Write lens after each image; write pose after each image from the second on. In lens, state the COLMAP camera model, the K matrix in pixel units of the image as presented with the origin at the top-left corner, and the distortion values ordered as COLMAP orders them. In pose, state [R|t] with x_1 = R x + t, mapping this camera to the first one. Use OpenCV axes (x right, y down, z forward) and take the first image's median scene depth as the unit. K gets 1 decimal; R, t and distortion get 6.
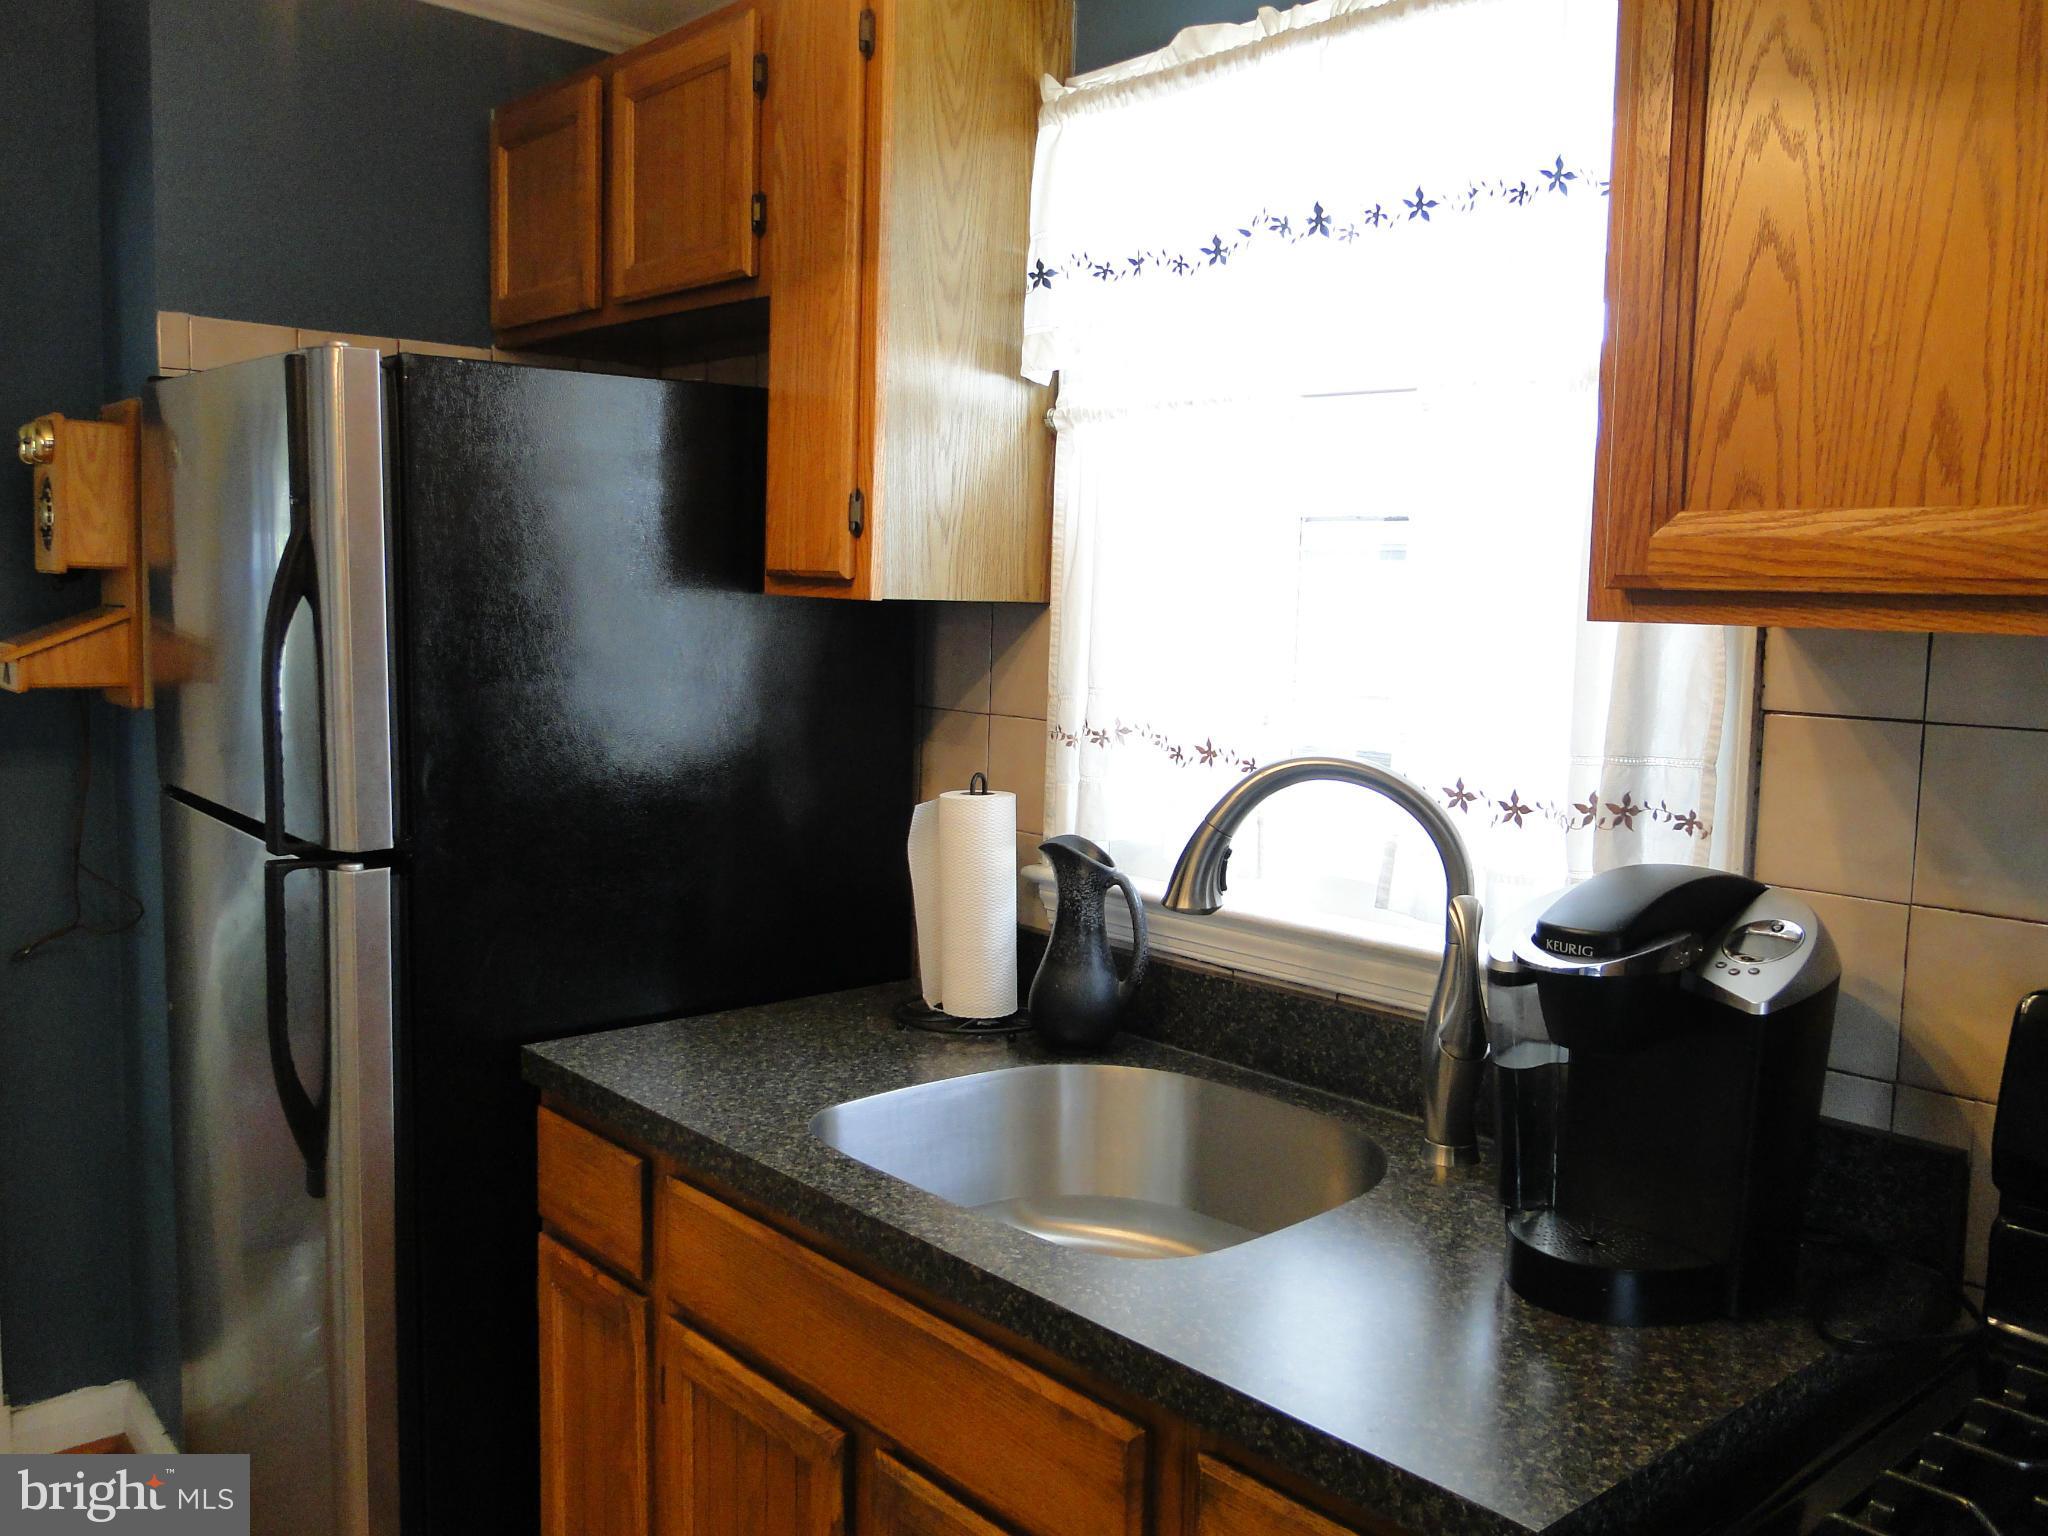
lens RADIAL K [[1704.6, 0, 1069.3], [0, 1704.6, 755.8], [0, 0, 1]] dist [-0.007634, -0.006866]
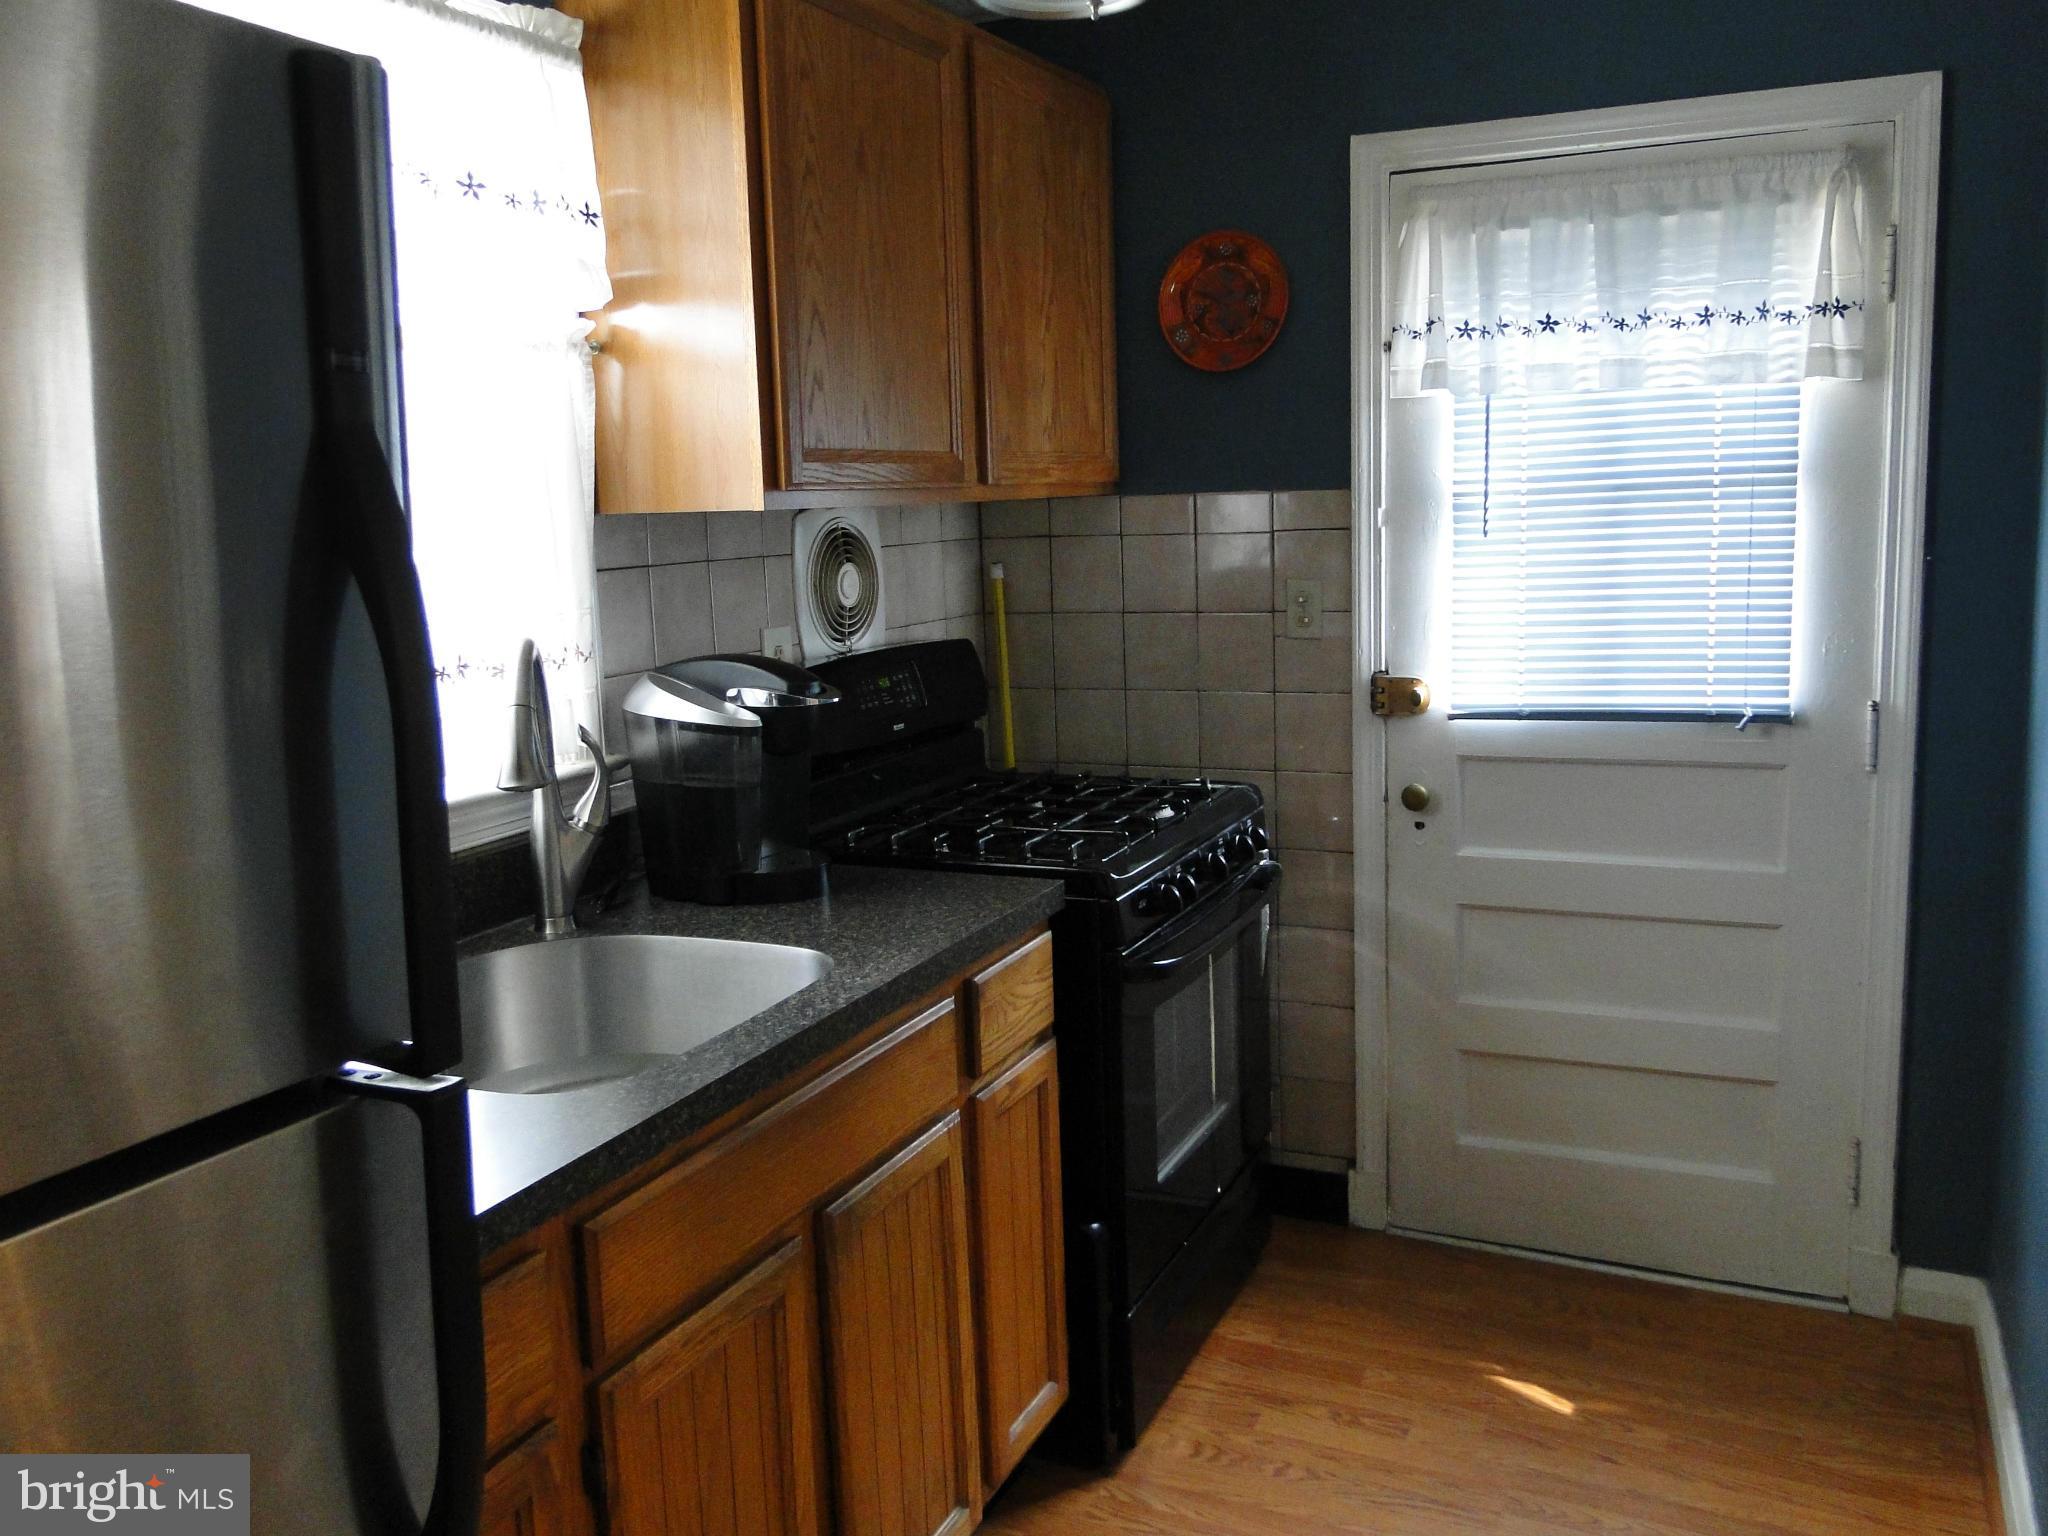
lens RADIAL K [[1675.7, 0, 1024.0], [0, 1675.7, 768.0], [0, 0, 1]] dist [0.002837, -0.009899]
pose [[-0.398948, -0.156227, 0.903567, -1.297057], [0.110566, 0.969995, 0.216530, -0.154866], [-0.910283, 0.186288, -0.369704, 1.351029]]
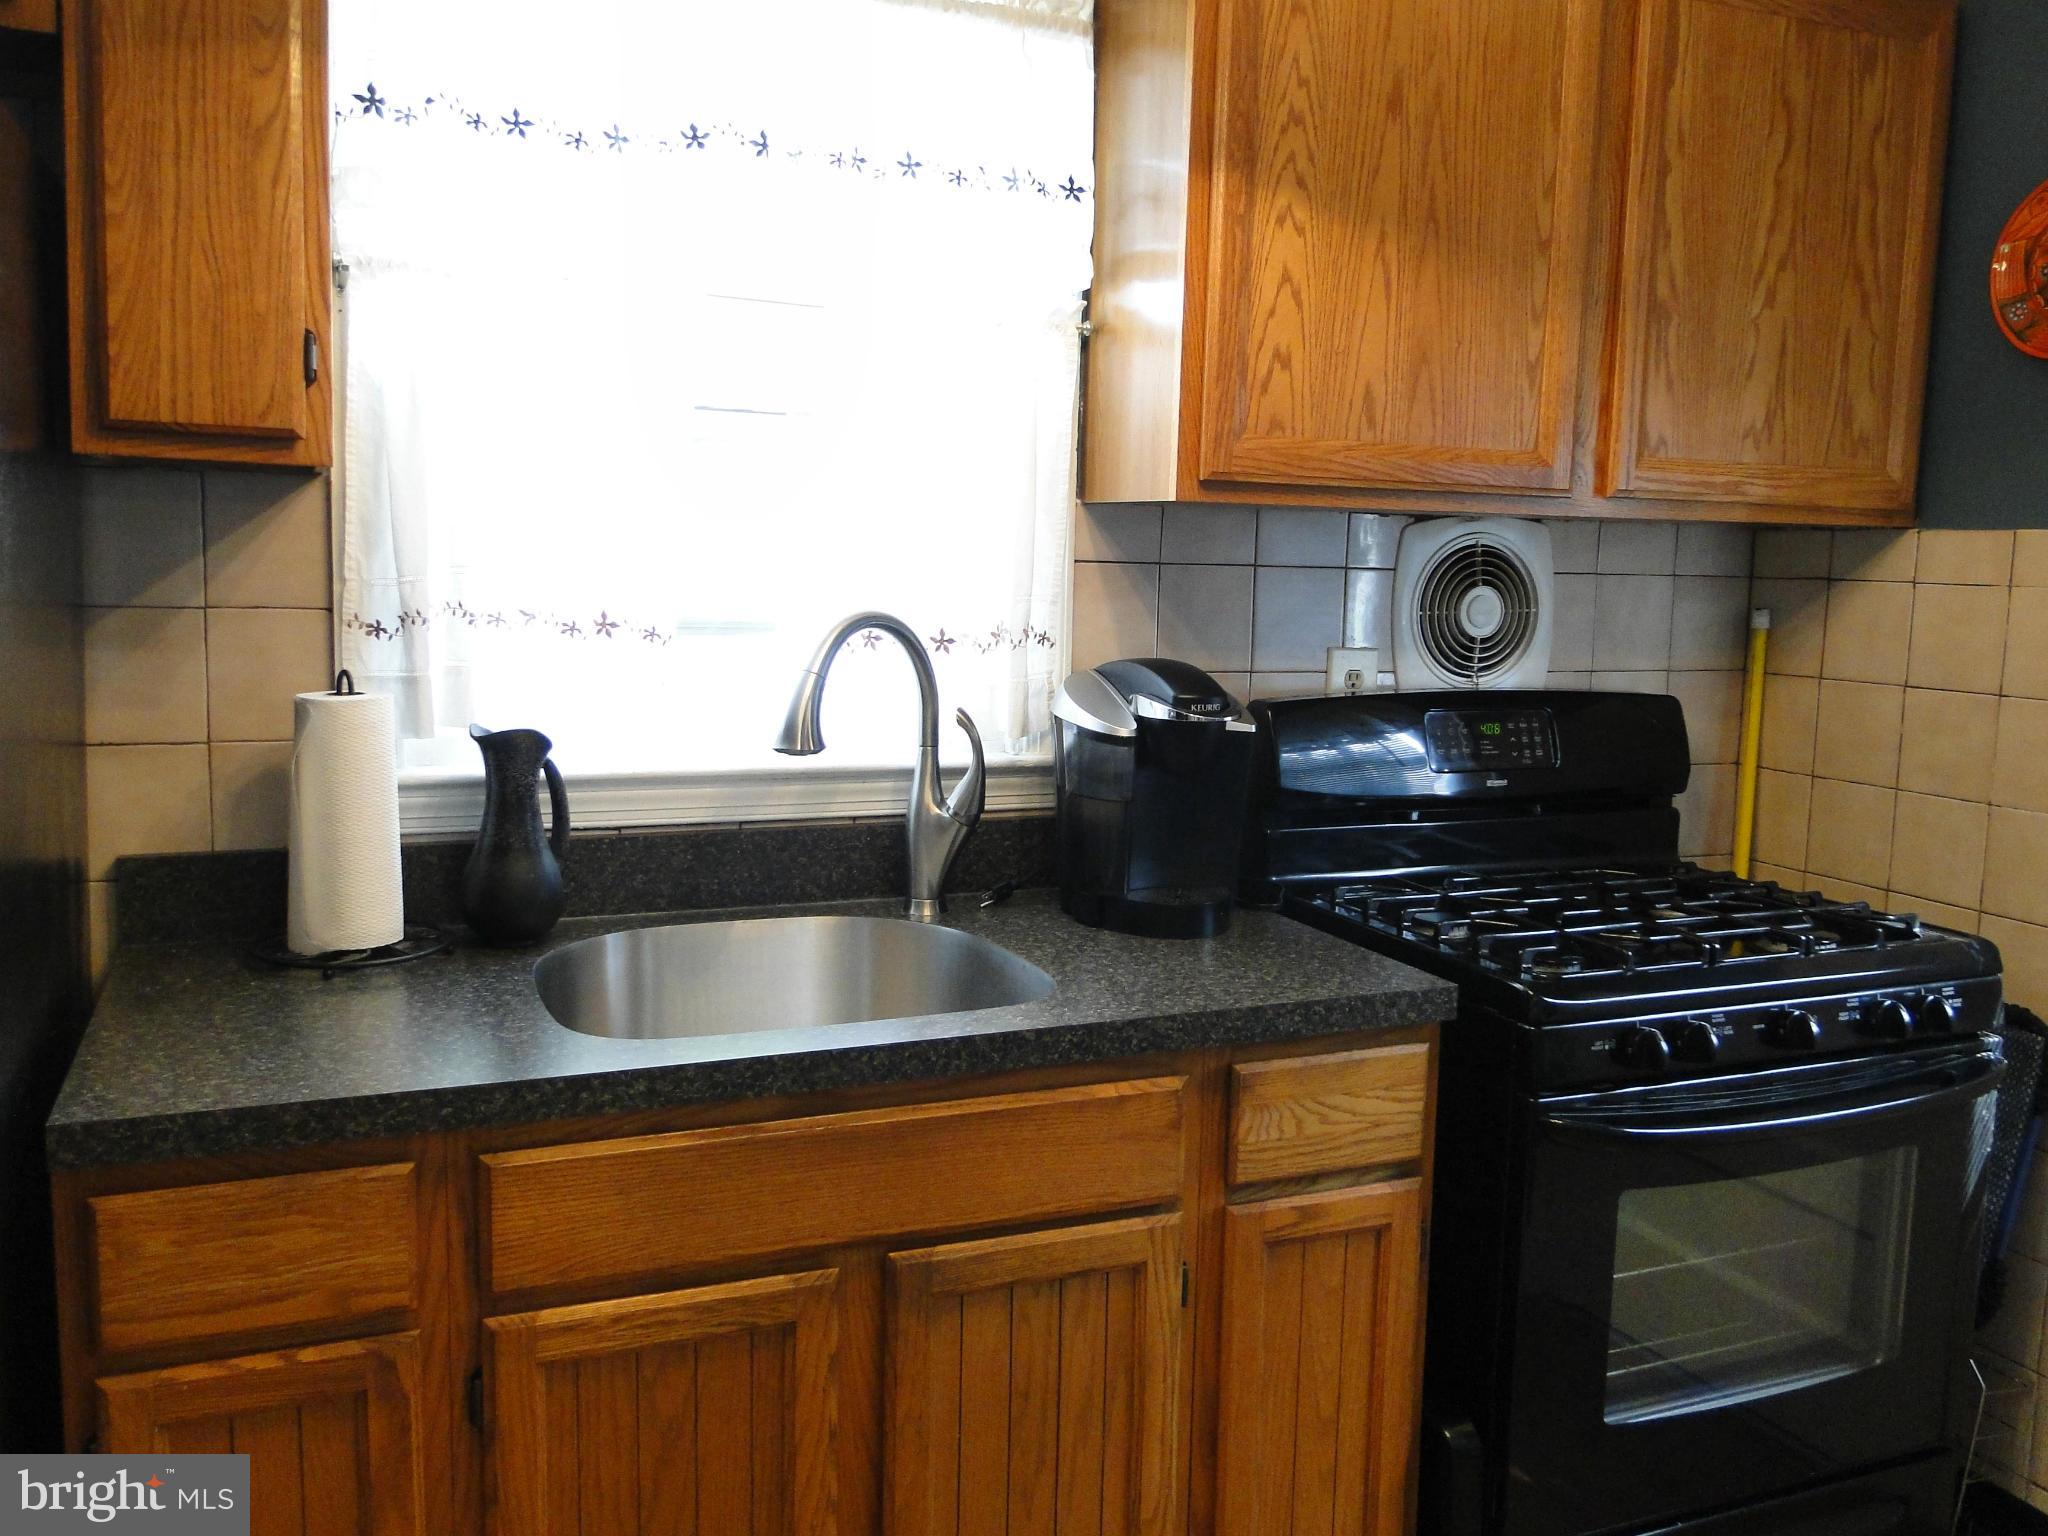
lens RADIAL K [[1685.3, 0, 1025.3], [0, 1685.3, 758.6], [0, 0, 1]] dist [-0.003515, -0.009089]
pose [[0.316233, -0.130923, 0.939604, -1.143693], [0.068971, 0.990983, 0.114869, -0.029424], [-0.946171, 0.028480, 0.322412, 0.600933]]
